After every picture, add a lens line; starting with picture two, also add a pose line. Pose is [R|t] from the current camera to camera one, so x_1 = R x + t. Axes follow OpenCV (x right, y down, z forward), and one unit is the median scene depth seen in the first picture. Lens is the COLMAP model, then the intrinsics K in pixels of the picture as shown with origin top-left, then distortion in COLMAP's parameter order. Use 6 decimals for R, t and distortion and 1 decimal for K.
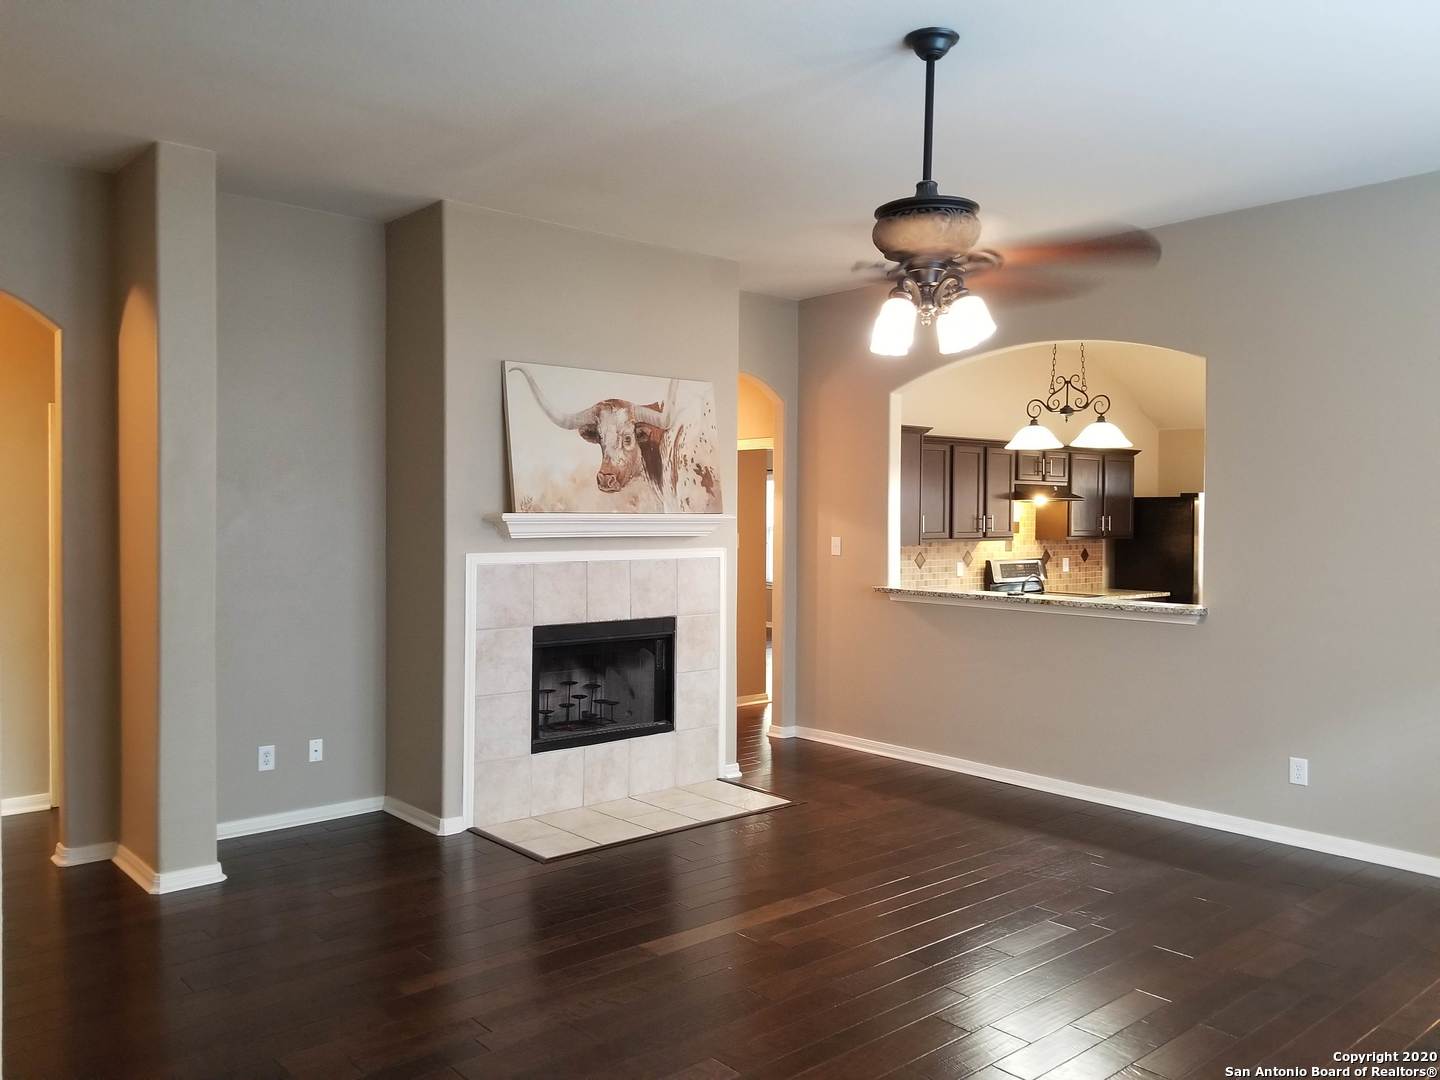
lens RADIAL K [[1121.1, 0, 720.3], [0, 1121.1, 532.5], [0, 0, 1]] dist [0.078432, -0.114409]
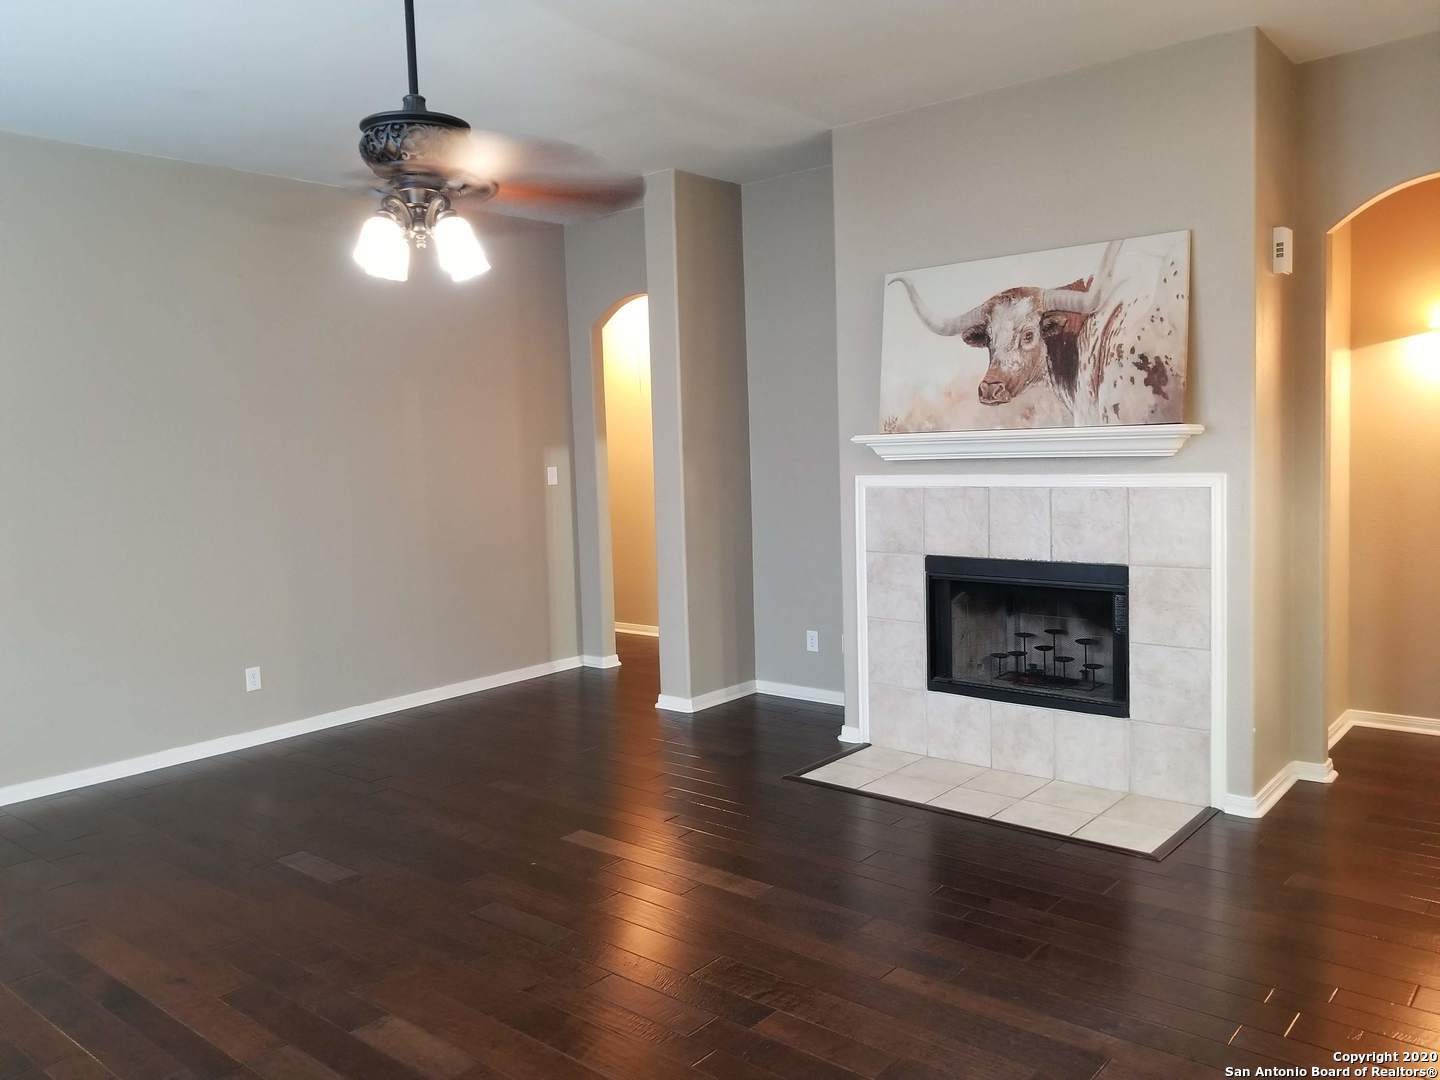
lens RADIAL K [[1121.1, 0, 700.2], [0, 1121.1, 524.0], [0, 0, 1]] dist [0.078432, -0.114409]
pose [[0.141307, 0.063510, -0.987926, 0.701223], [0.014595, 0.997698, 0.066225, -0.006033], [0.989858, -0.023777, 0.140055, 0.663988]]
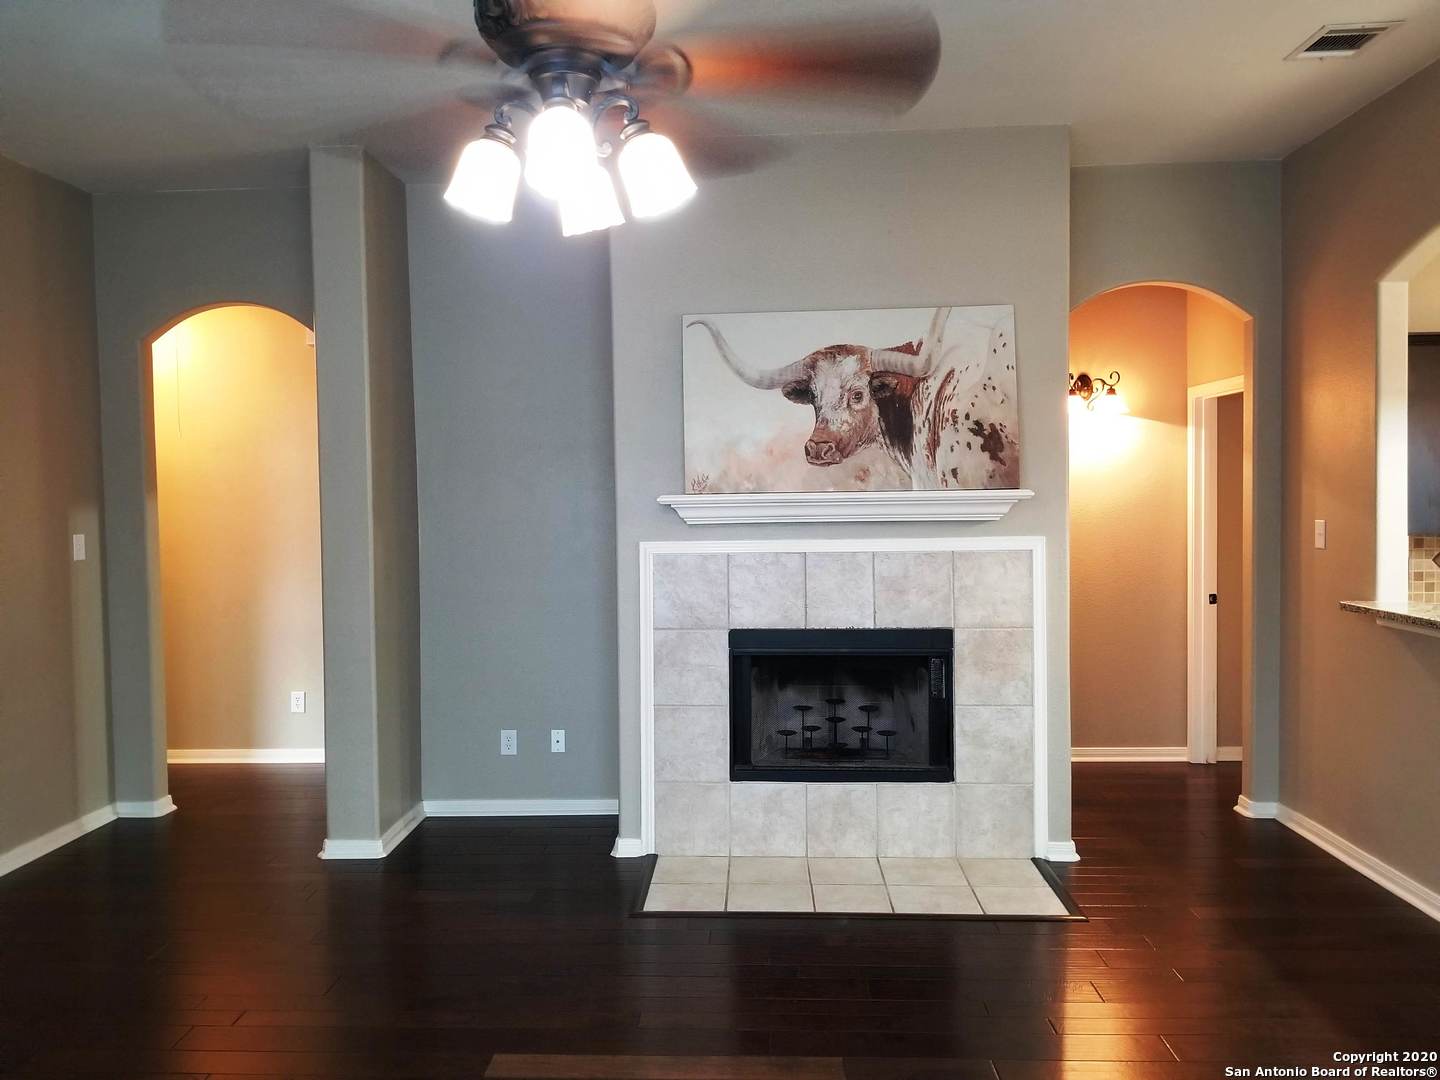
lens RADIAL K [[1121.1, 0, 701.8], [0, 1121.1, 535.2], [0, 0, 1]] dist [0.078432, -0.114409]
pose [[0.716102, 0.009324, -0.697933, 0.387208], [0.006609, 0.999775, 0.020137, -0.003278], [0.697964, -0.019032, 0.715880, 0.377712]]
